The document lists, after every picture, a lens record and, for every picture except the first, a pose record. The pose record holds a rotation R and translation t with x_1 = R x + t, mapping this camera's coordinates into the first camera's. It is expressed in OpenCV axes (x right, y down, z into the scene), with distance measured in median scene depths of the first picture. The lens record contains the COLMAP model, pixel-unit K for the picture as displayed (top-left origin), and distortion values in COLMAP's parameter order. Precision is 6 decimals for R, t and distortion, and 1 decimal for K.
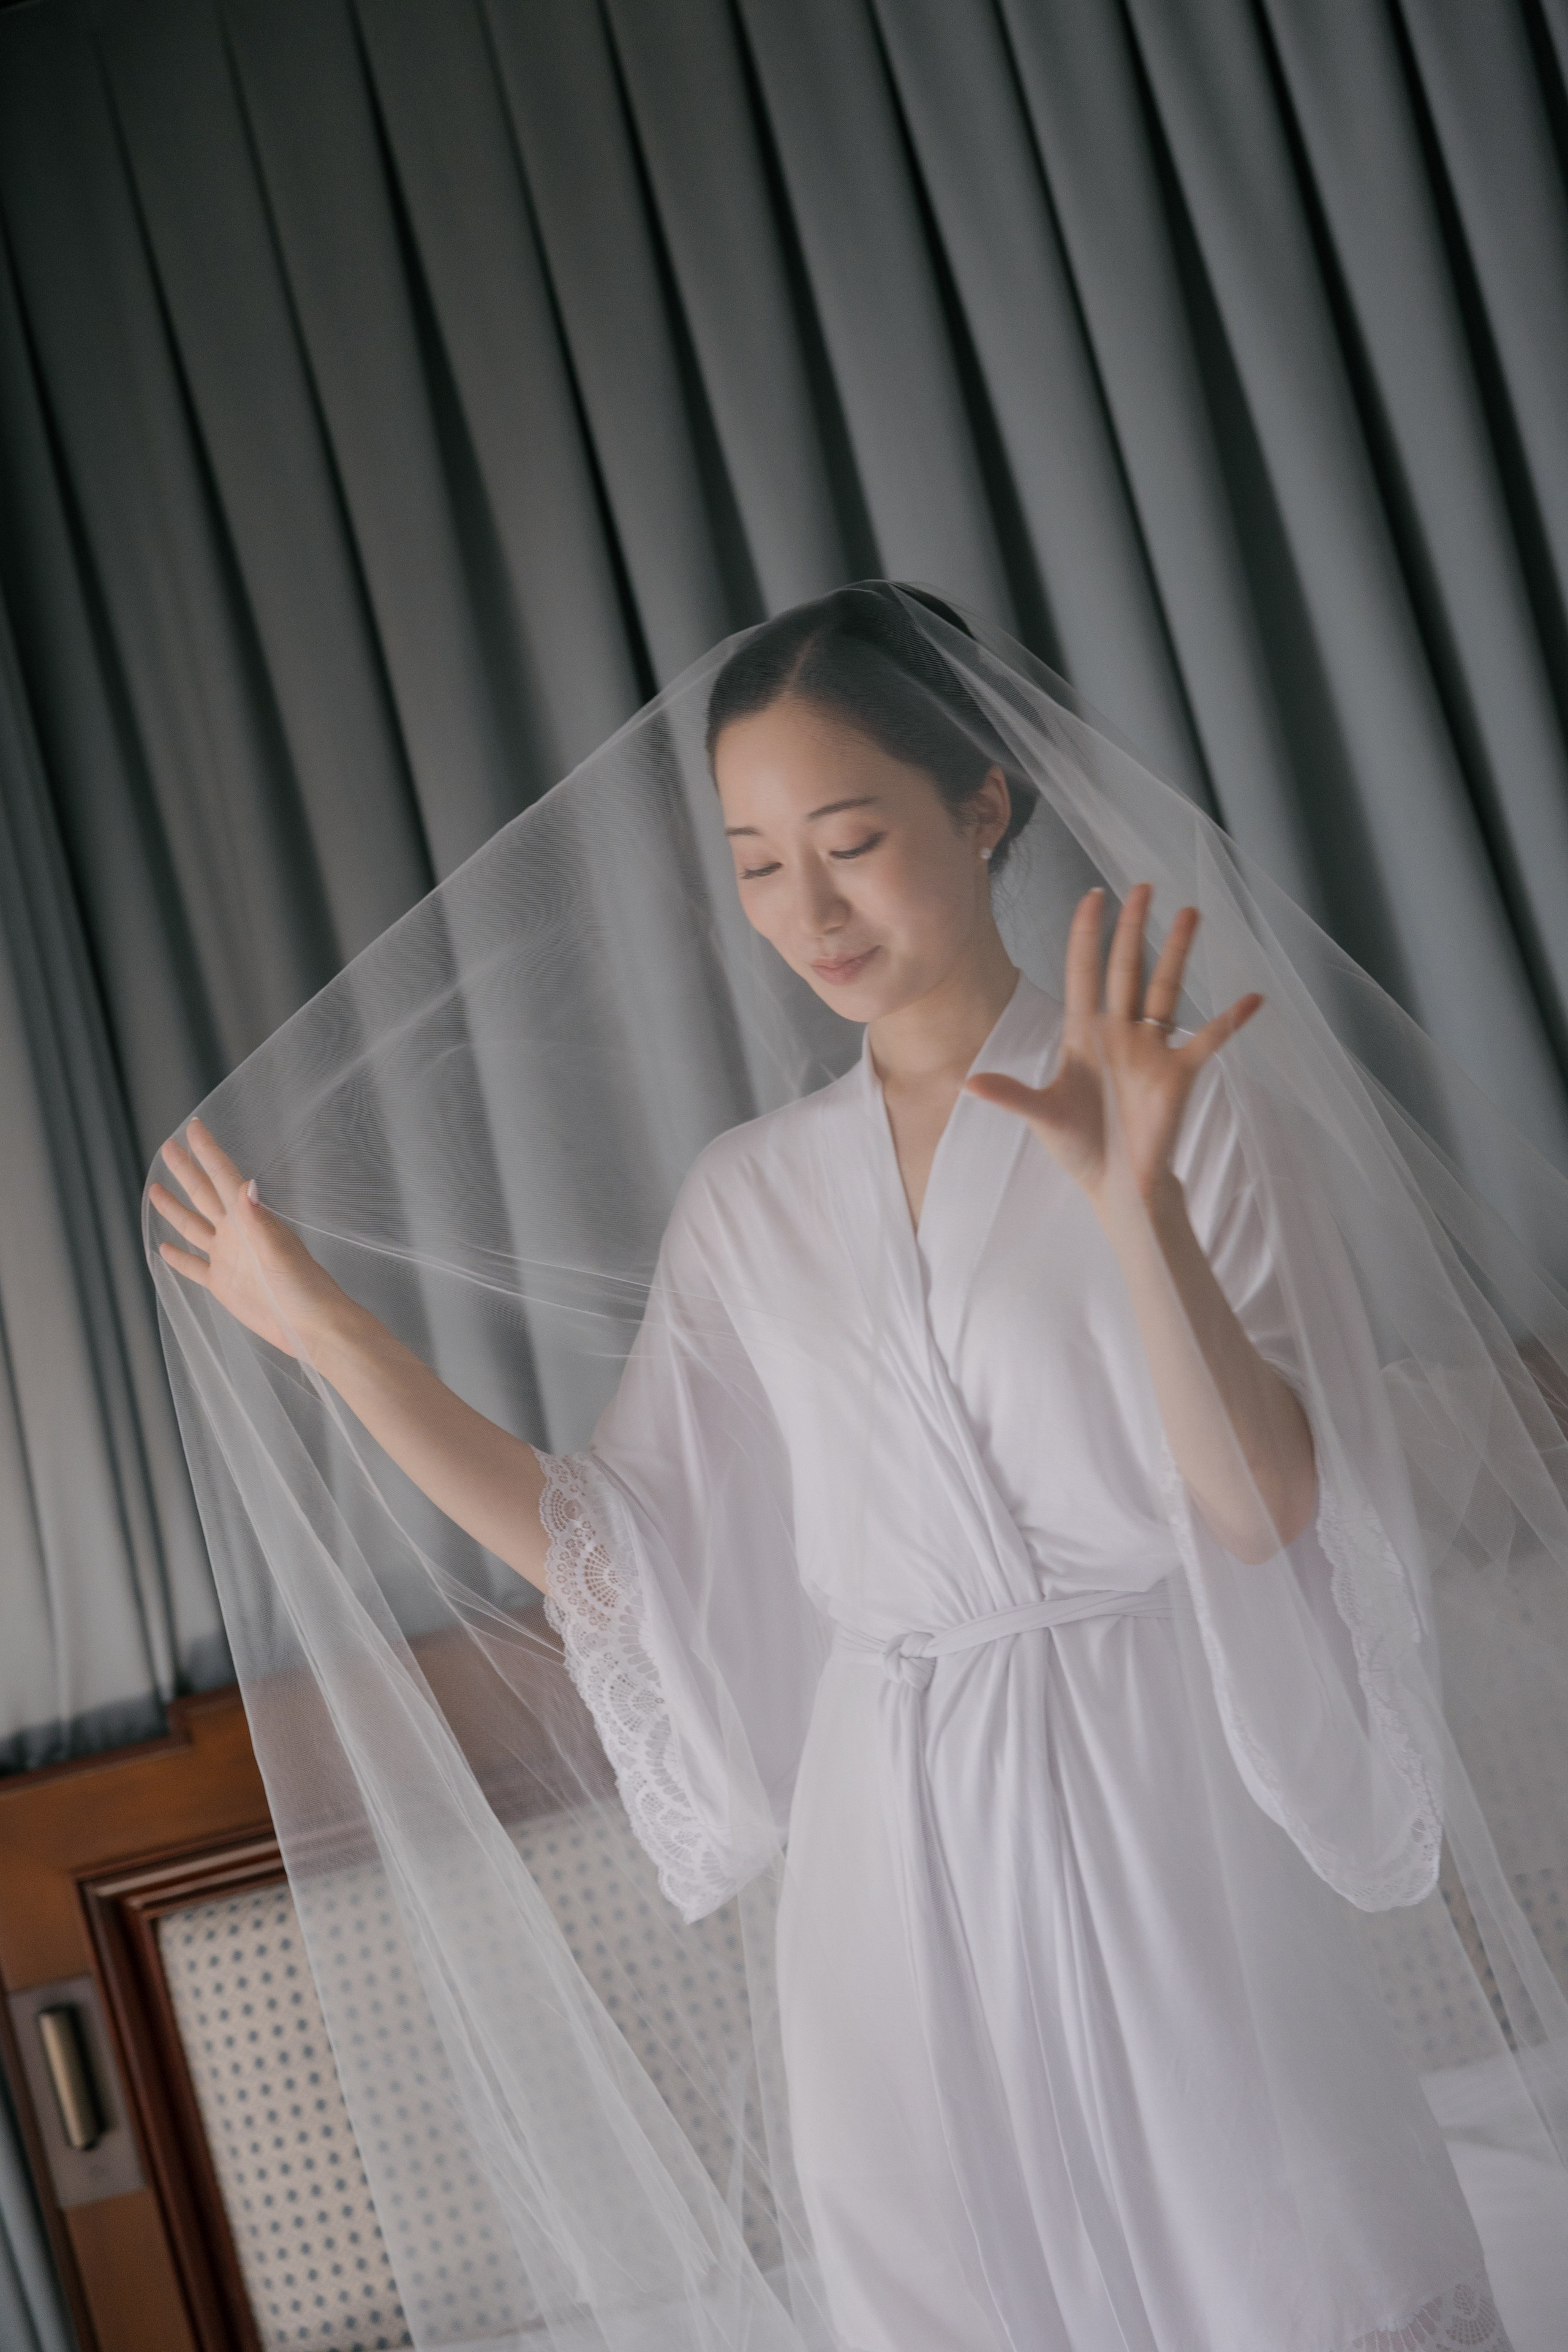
lens RADIAL K [[3590.8, 0, 655.8], [0, 3590.8, 1163.9], [0, 0, 1]] dist [-0.017057, 0.000000]
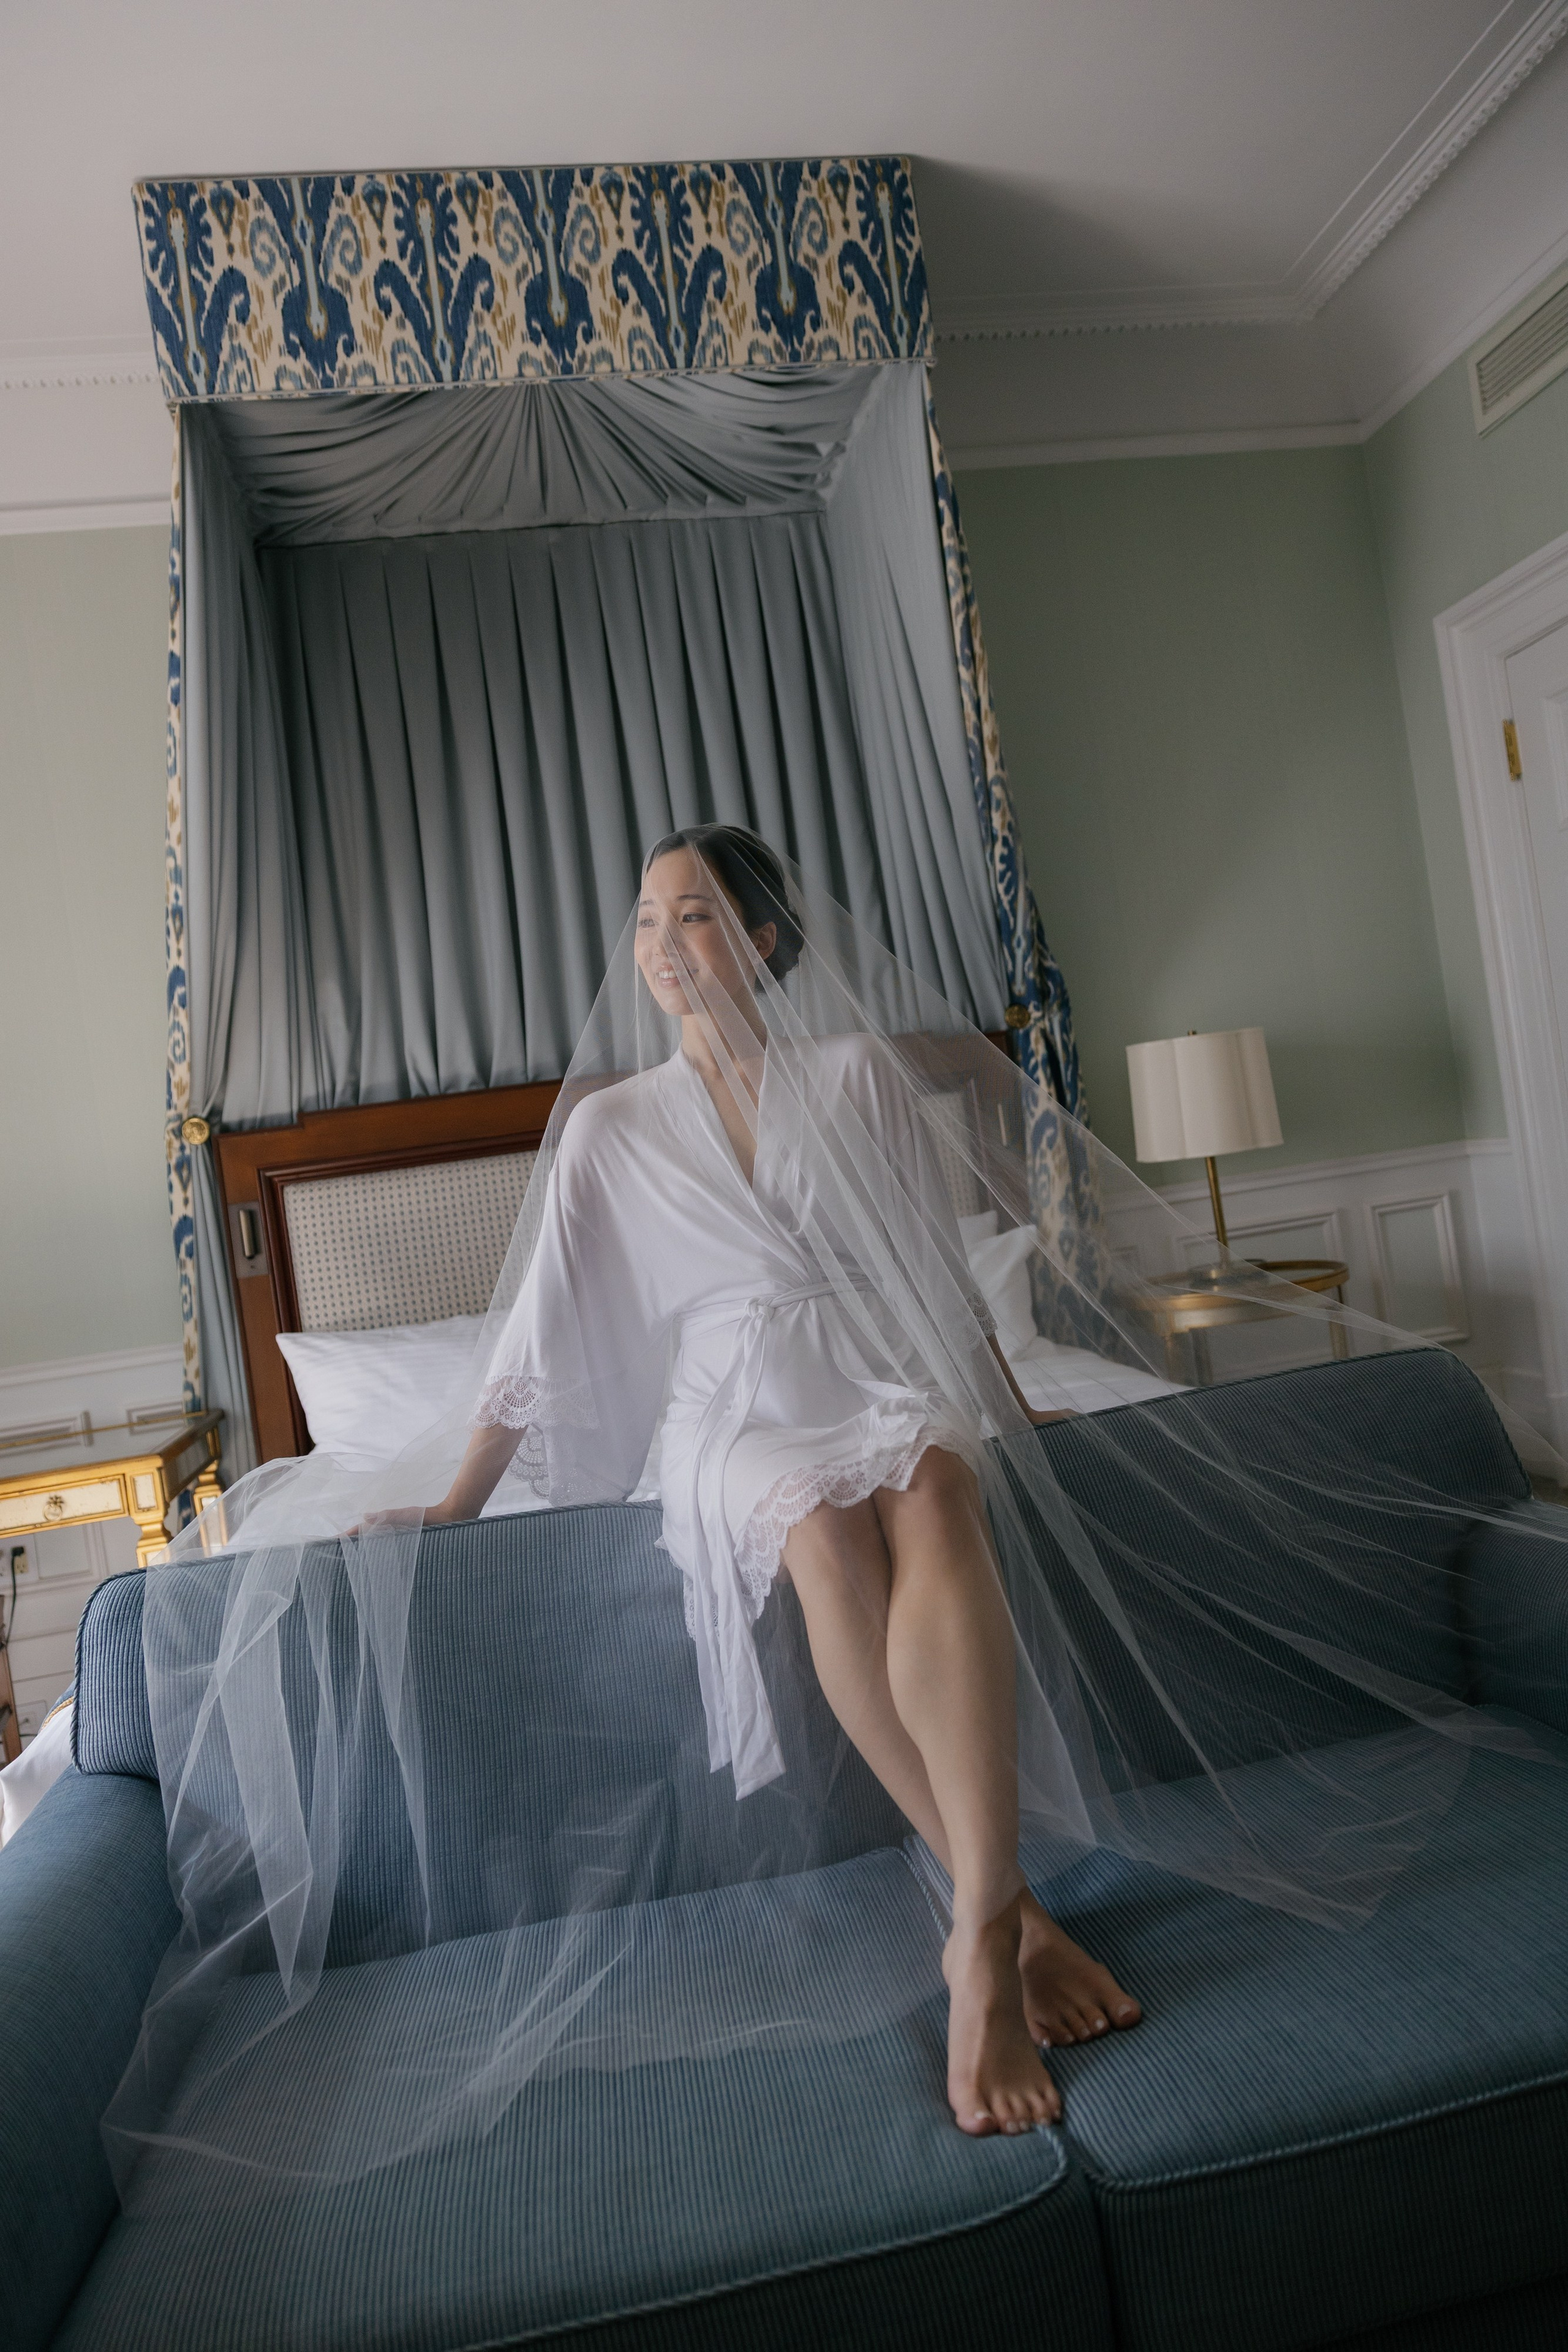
lens RADIAL K [[1591.0, 0, 783.3], [0, 1591.0, 1176.0], [0, 0, 1]] dist [0.006694, -0.001701]
pose [[0.967667, 0.120644, 0.221506, -0.042495], [-0.120133, 0.992632, -0.015827, 0.229410], [-0.221784, -0.011295, 0.975030, -0.491419]]
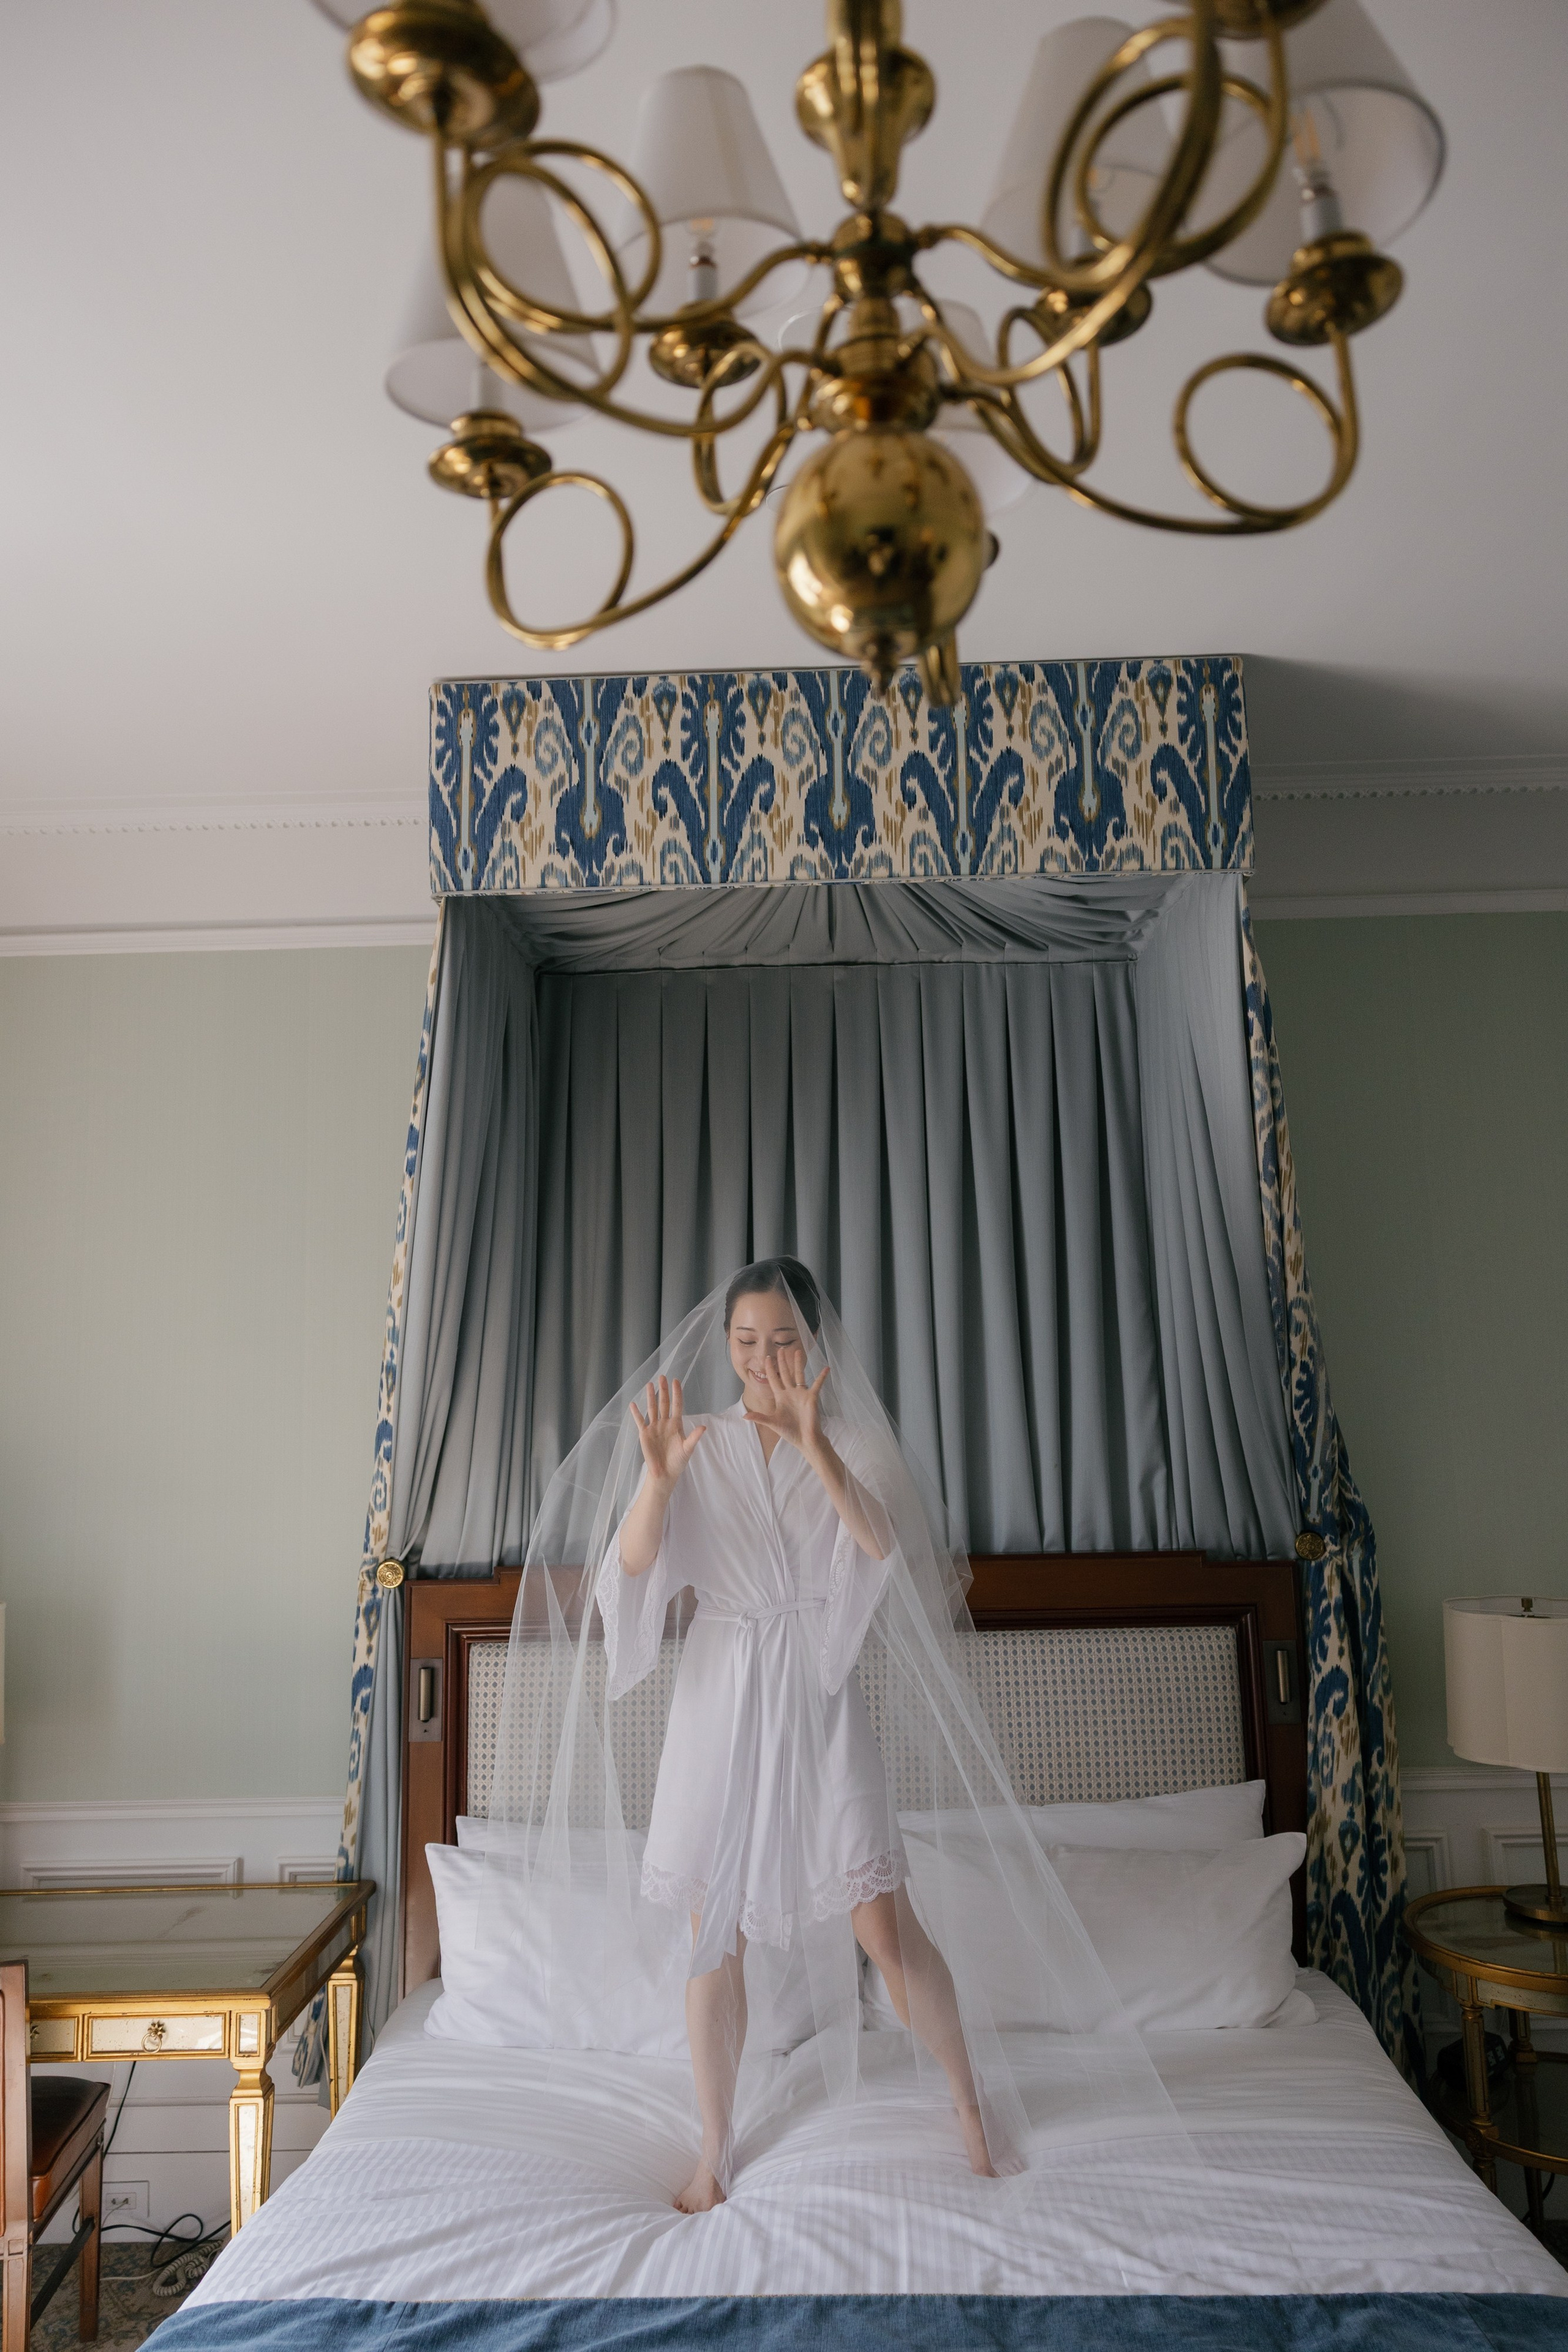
lens RADIAL K [[1591.0, 0, 782.8], [0, 1591.0, 1169.8], [0, 0, 1]] dist [0.006694, -0.001701]
pose [[0.971366, 0.237584, 0.001195, 0.007845], [-0.236014, 0.965498, -0.110050, -0.083883], [-0.027300, 0.106617, 0.993925, -0.347915]]
